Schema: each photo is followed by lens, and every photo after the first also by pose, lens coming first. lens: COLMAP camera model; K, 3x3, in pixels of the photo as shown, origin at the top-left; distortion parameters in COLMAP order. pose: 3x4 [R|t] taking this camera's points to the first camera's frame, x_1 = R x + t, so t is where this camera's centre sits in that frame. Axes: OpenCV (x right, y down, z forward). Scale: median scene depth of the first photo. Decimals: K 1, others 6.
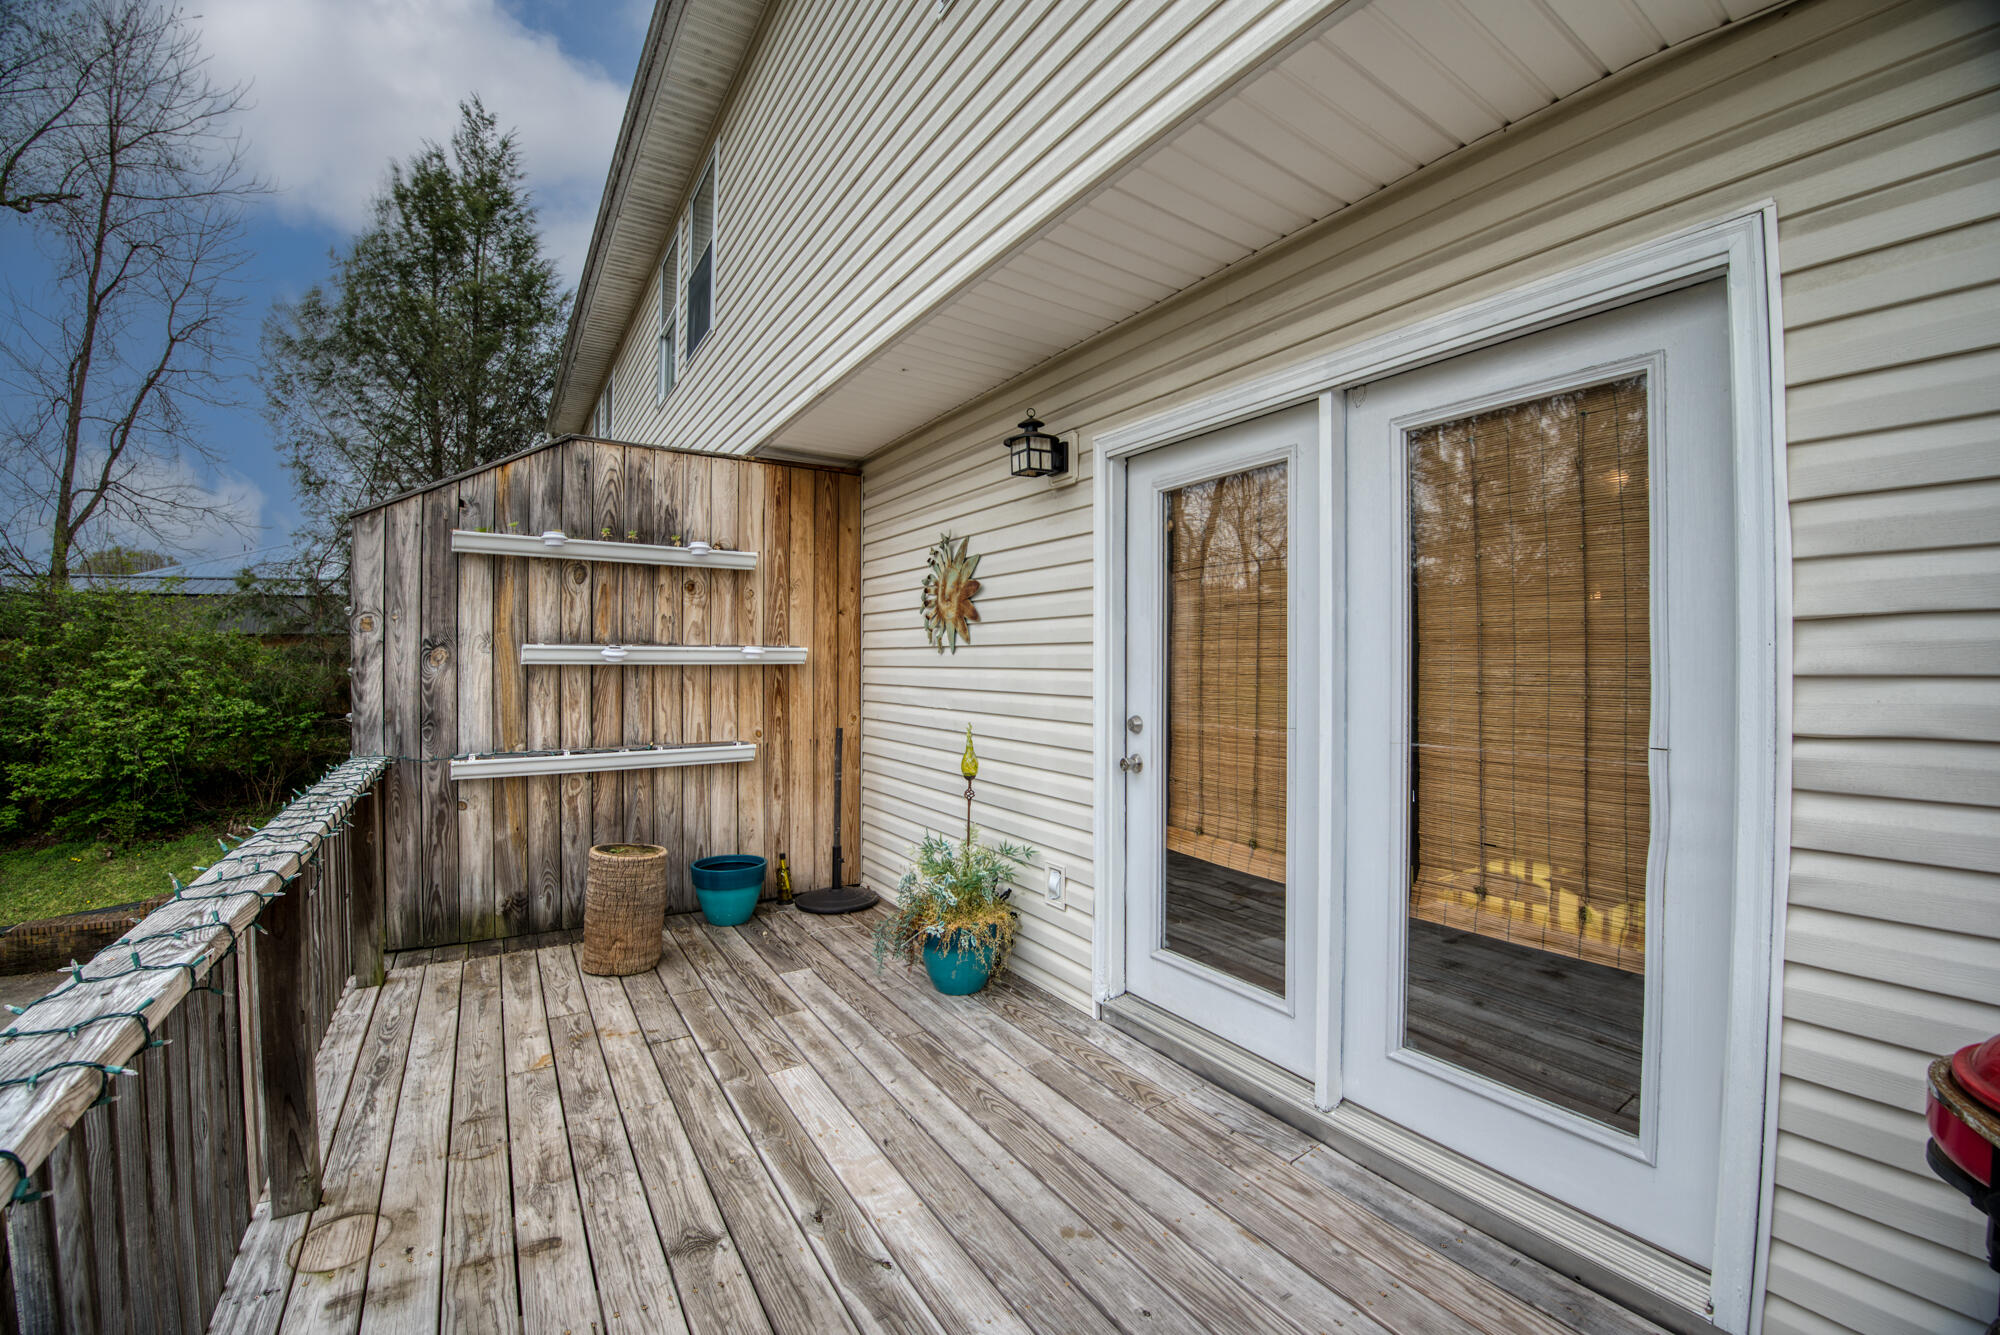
lens RADIAL K [[804.6, 0, 1010.3], [0, 804.6, 662.0], [0, 0, 1]] dist [-0.040733, -0.000496]
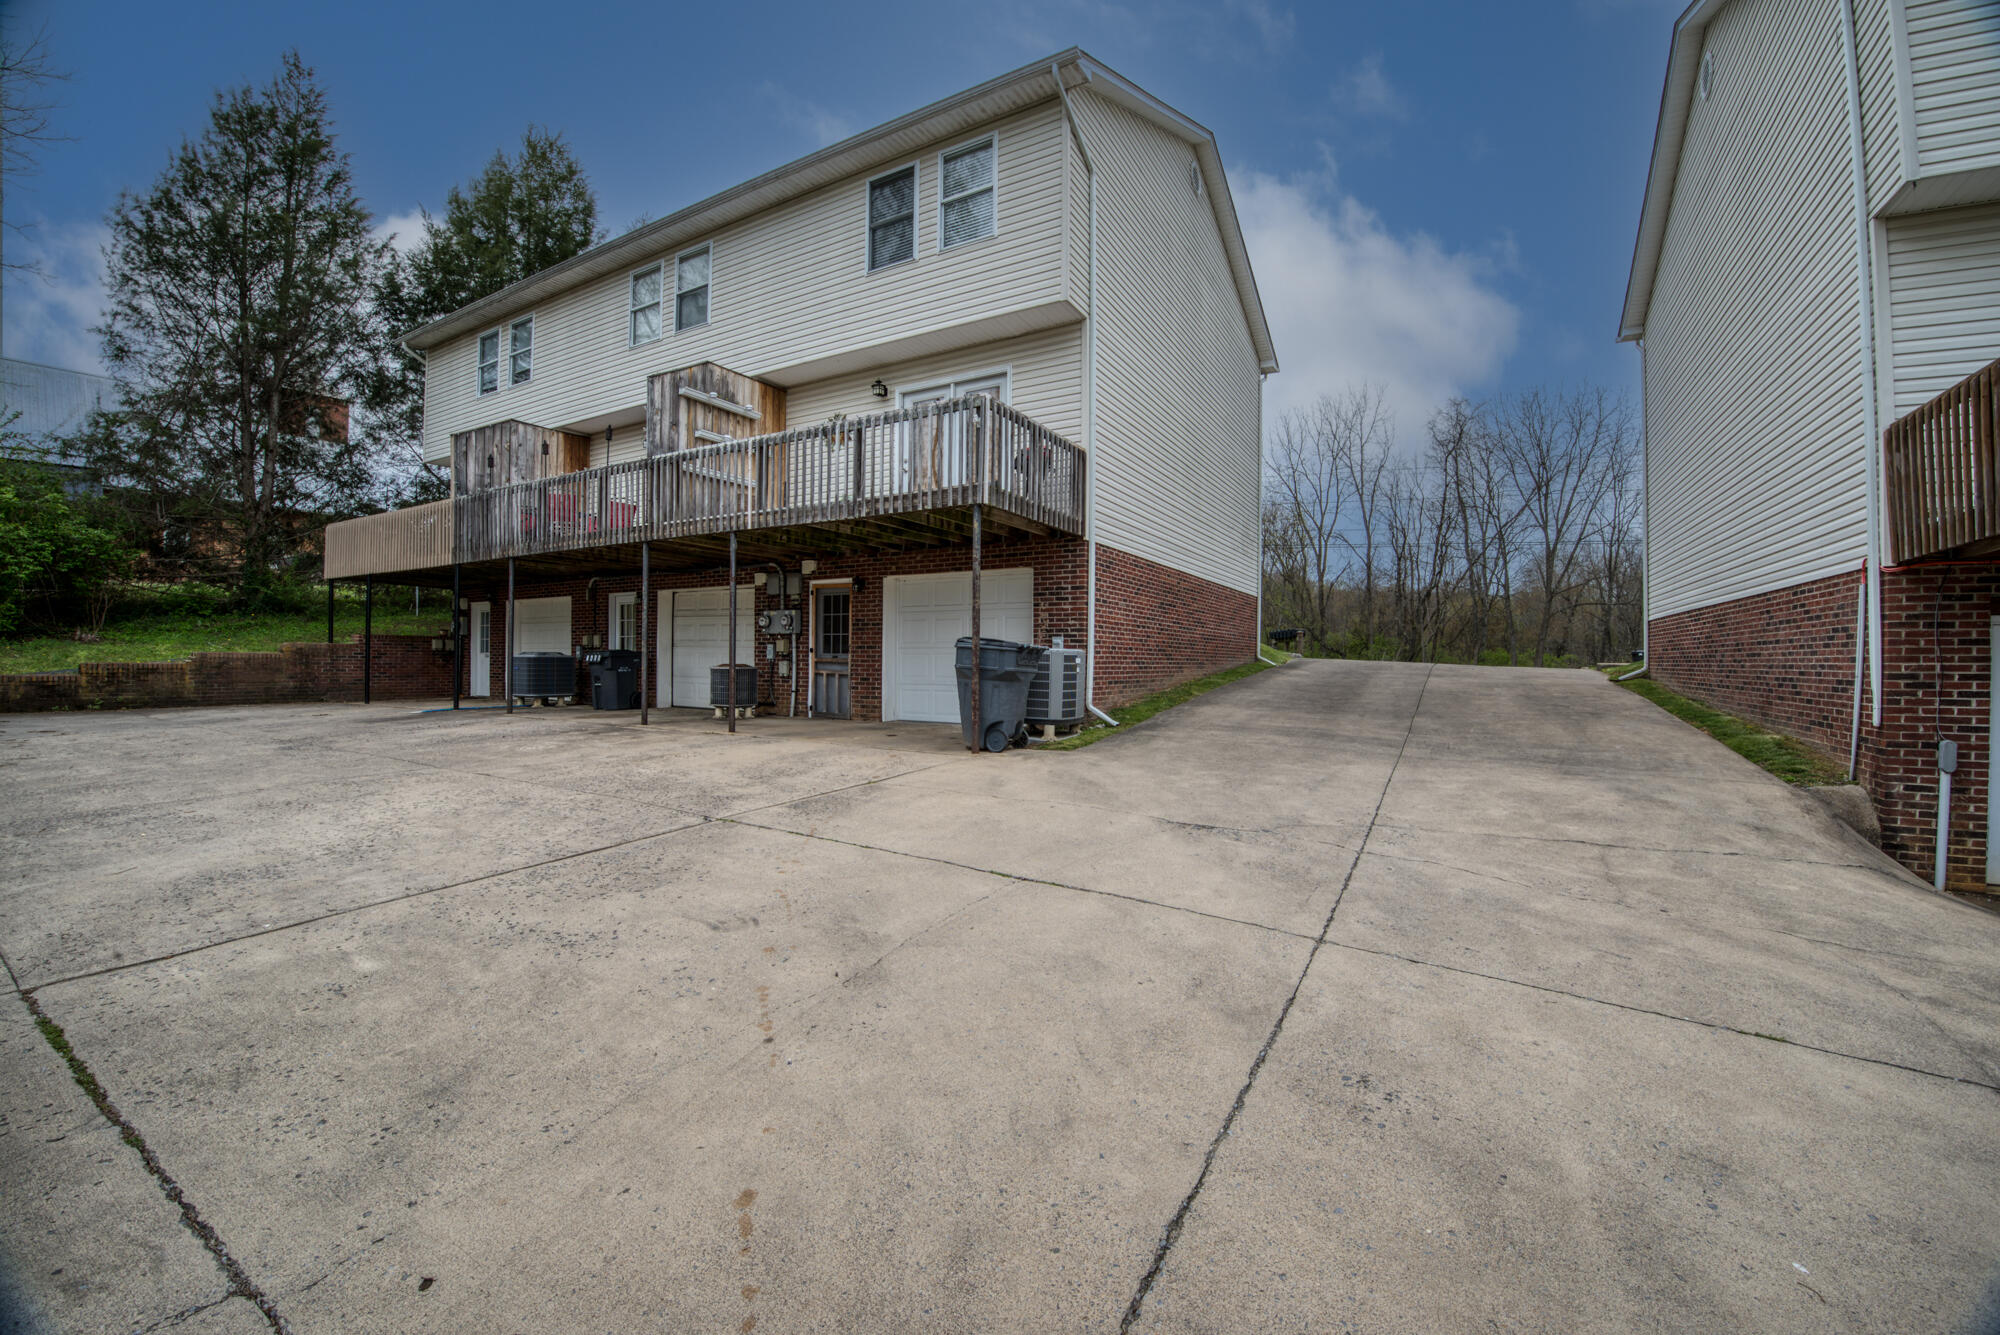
lens RADIAL K [[804.6, 0, 1010.3], [0, 804.6, 662.0], [0, 0, 1]] dist [-0.040733, -0.000496]
pose [[0.889386, 0.002708, 0.457148, -0.940103], [-0.003993, 0.999990, 0.001846, 0.836864], [-0.457139, -0.003467, 0.889389, -2.176848]]
